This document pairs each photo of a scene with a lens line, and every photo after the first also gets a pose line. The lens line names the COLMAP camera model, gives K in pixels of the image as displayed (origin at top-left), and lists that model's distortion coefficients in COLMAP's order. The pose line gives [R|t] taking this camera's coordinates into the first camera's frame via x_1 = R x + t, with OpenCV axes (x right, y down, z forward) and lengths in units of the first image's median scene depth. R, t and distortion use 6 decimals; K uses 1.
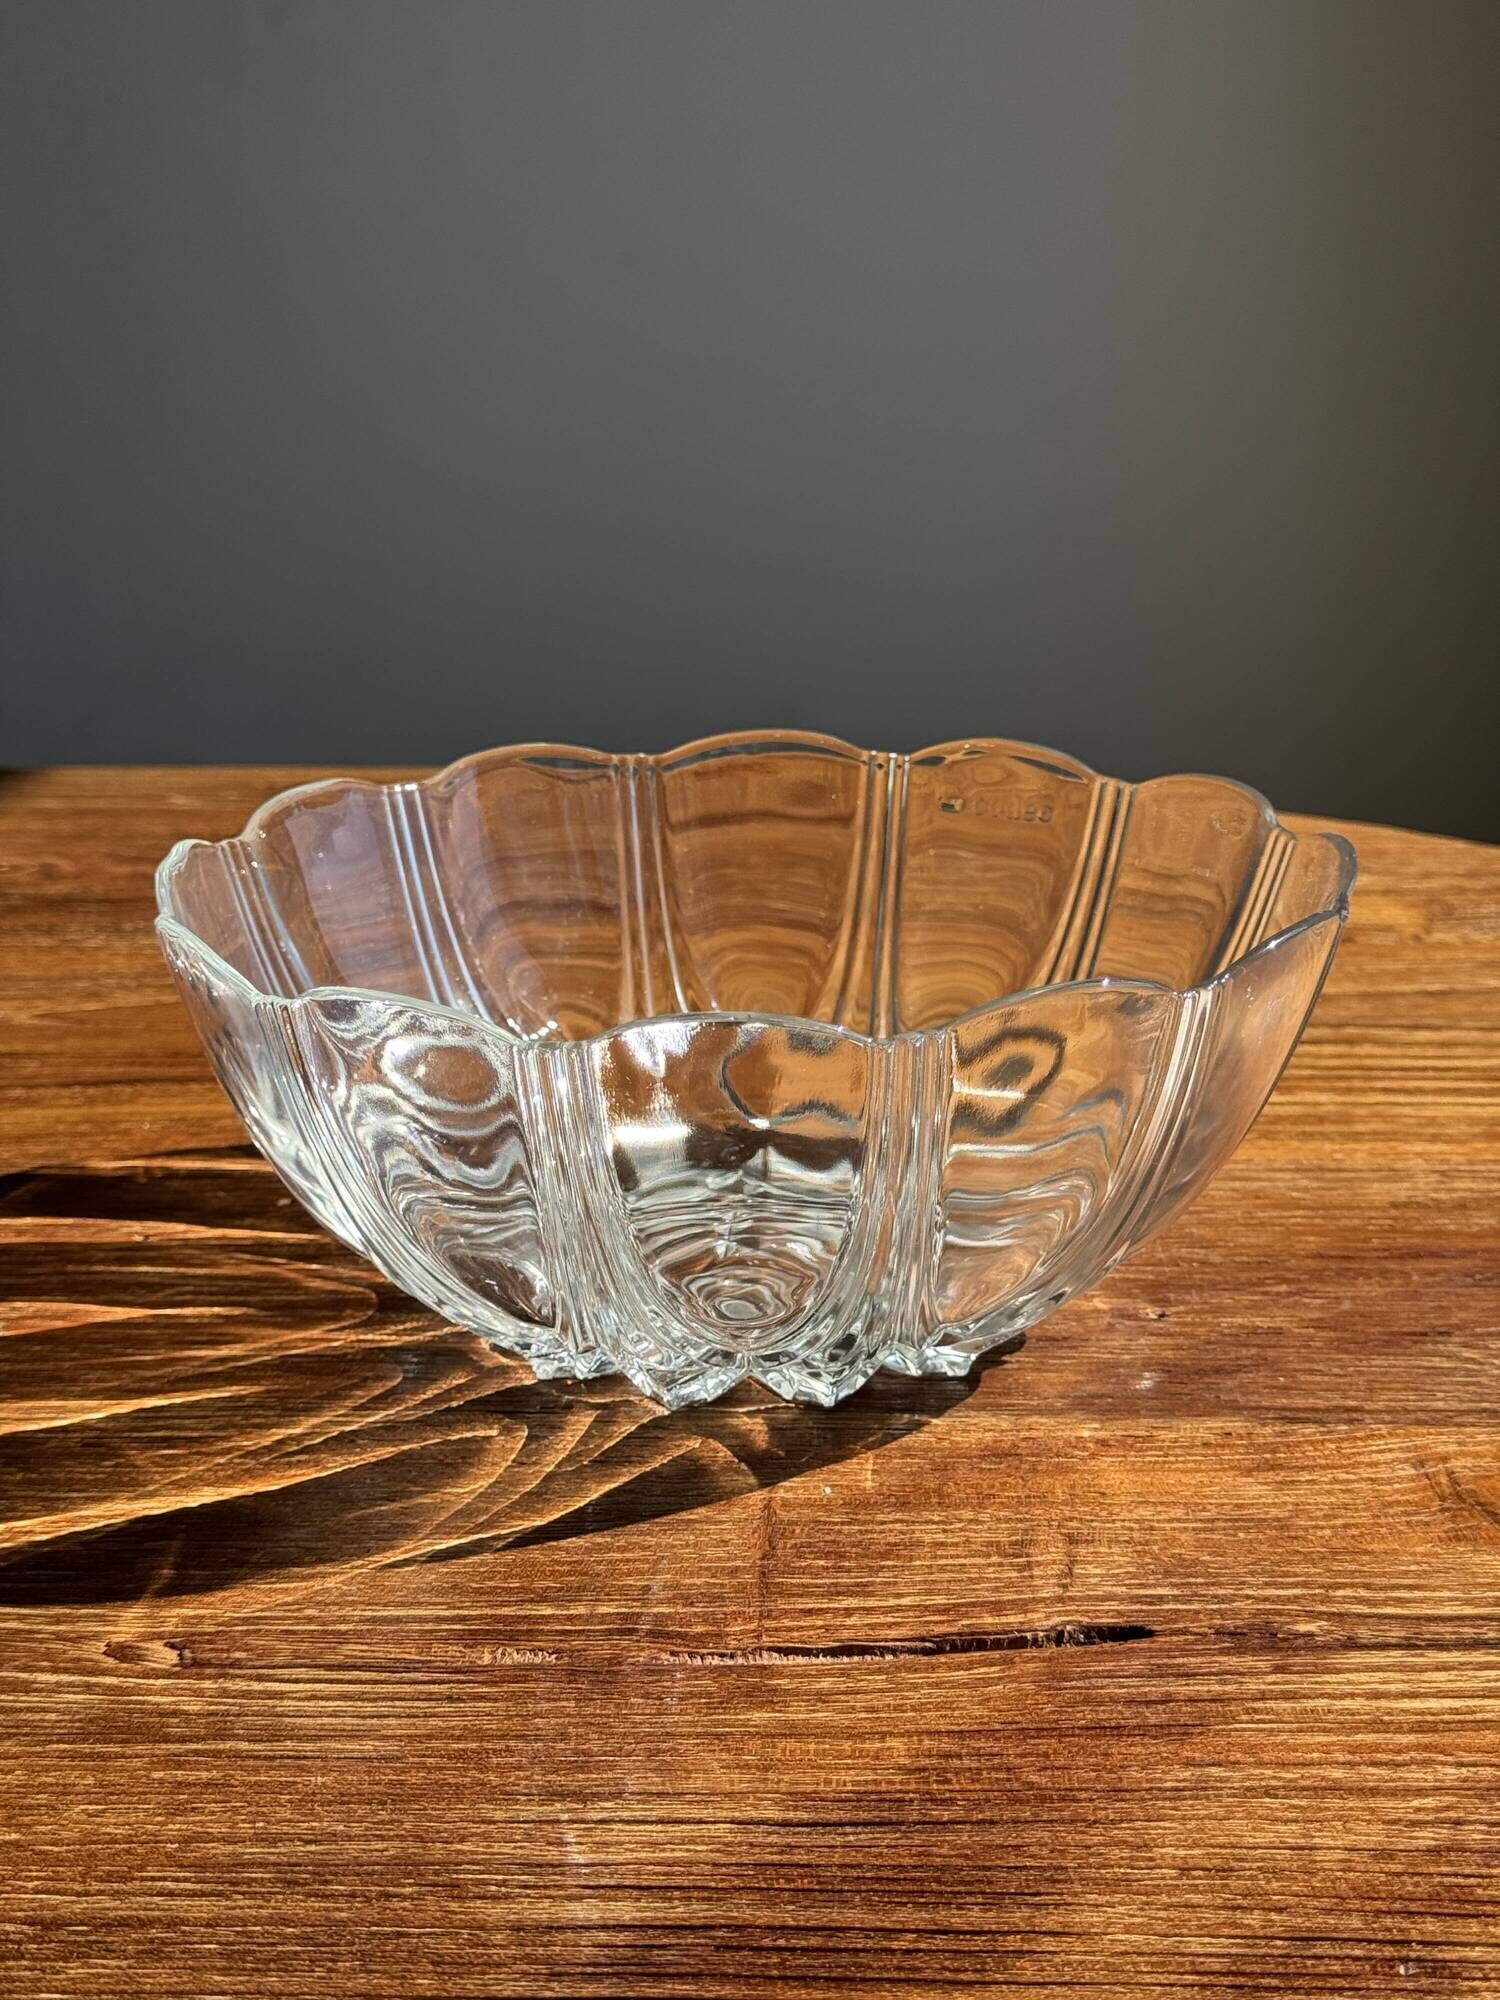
lens RADIAL K [[2790.6, 0, 751.3], [0, 2790.6, 1049.3], [0, 0, 1]] dist [0.109031, 0.000000]
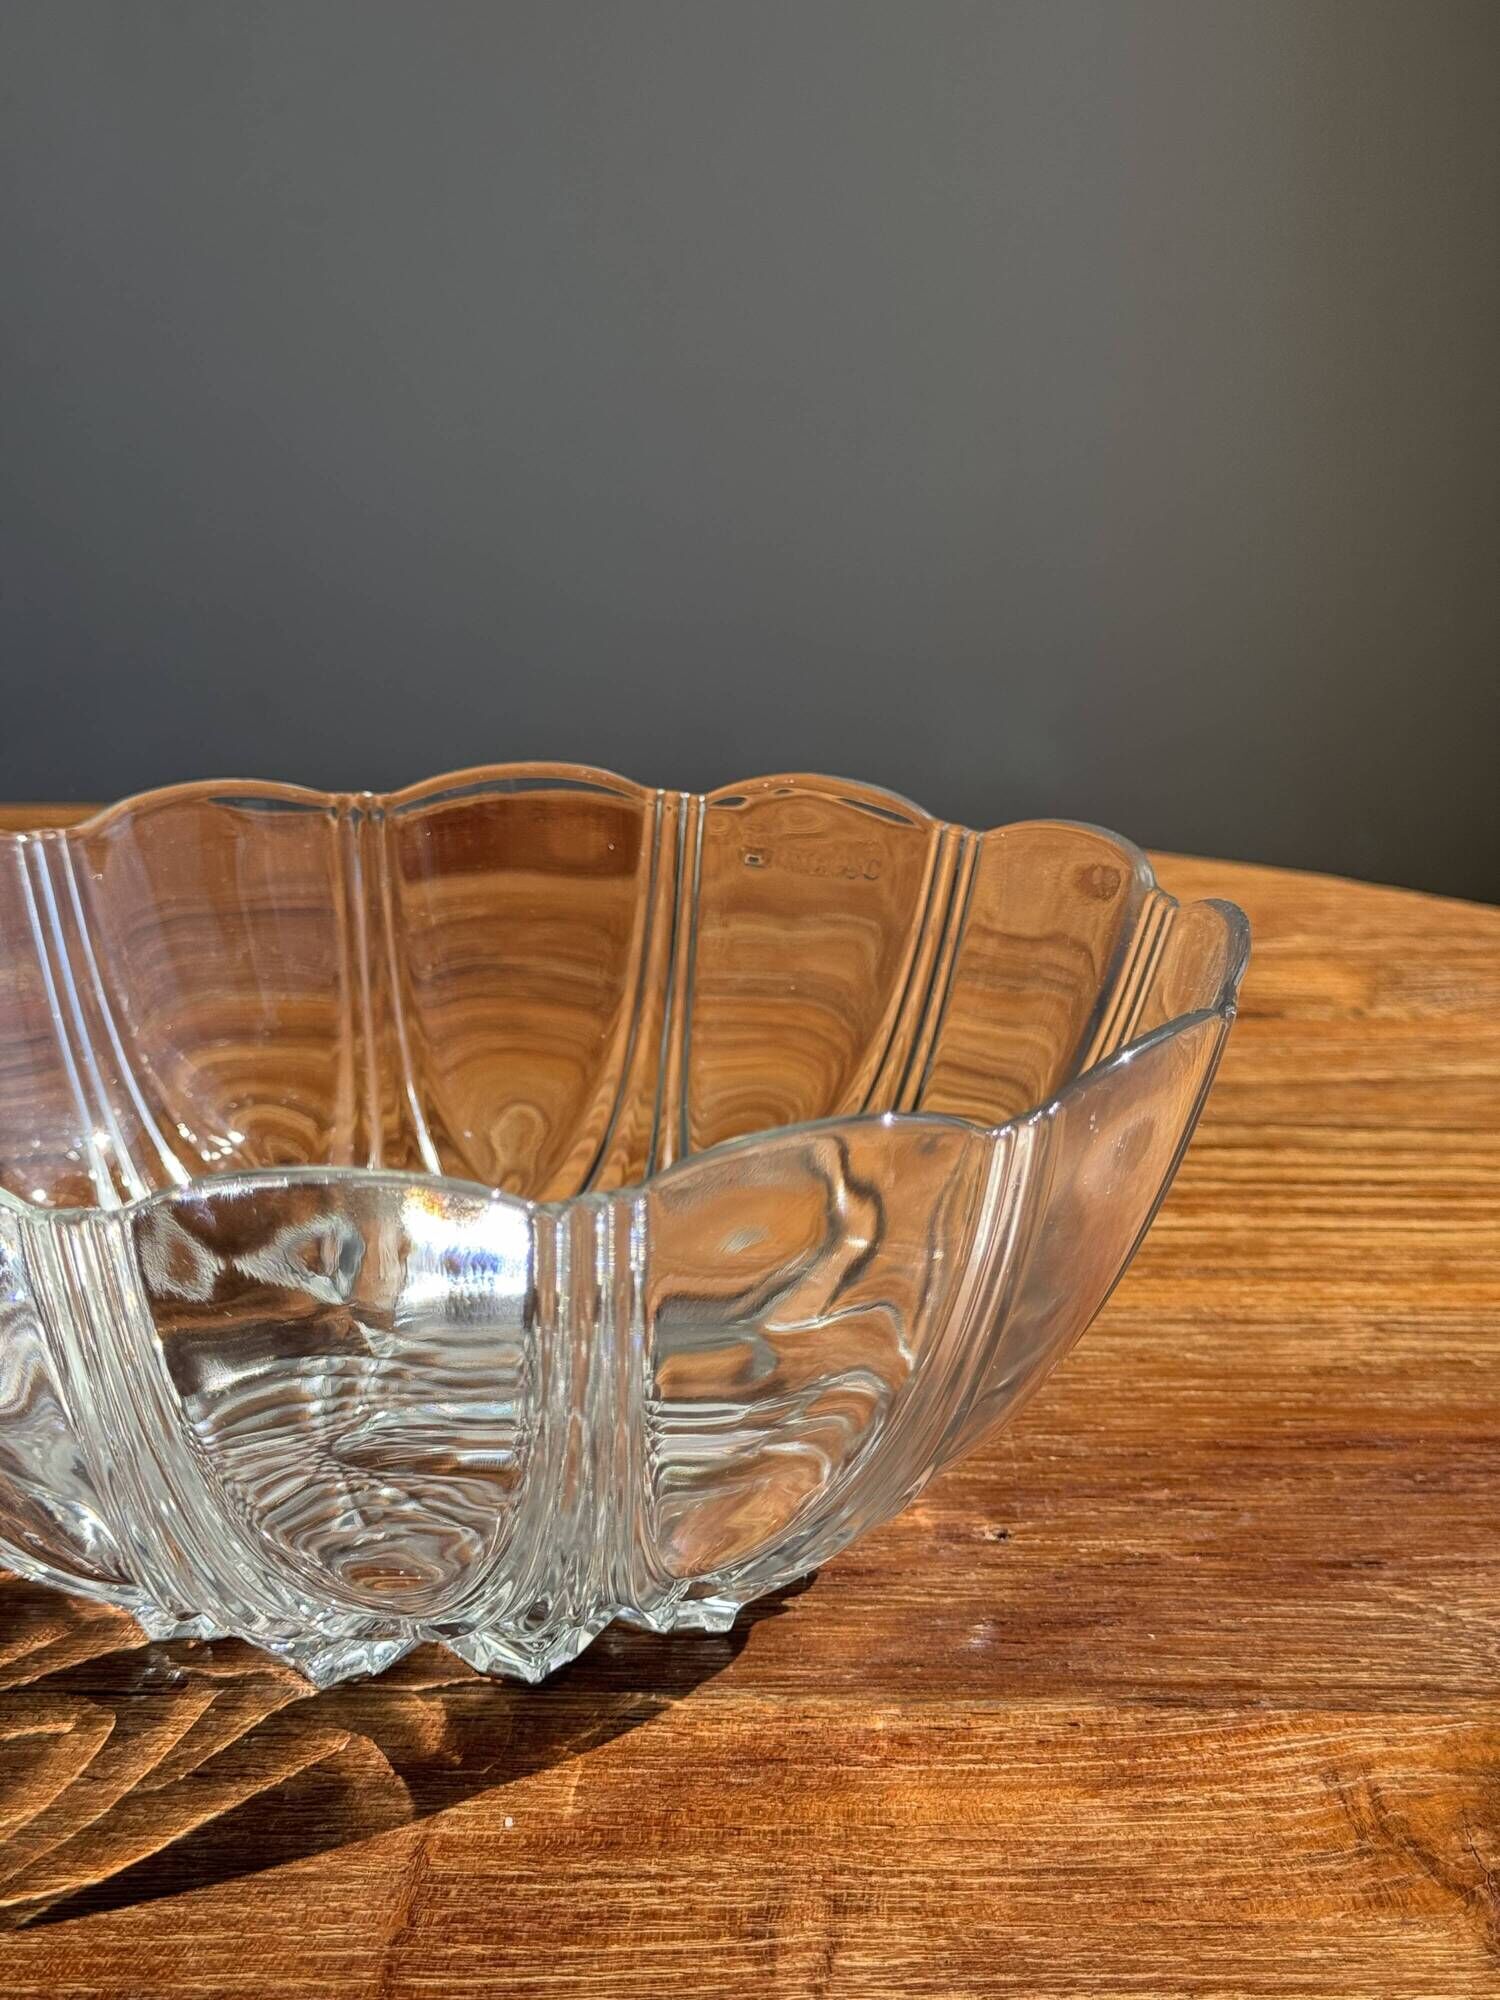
lens RADIAL K [[2790.6, 0, 757.1], [0, 2790.6, 1068.6], [0, 0, 1]] dist [0.109031, 0.000000]
pose [[0.999952, -0.000833, 0.009762, 0.085481], [0.000885, 0.999986, -0.005279, -0.031771], [-0.009757, 0.005288, 0.999938, 0.284117]]
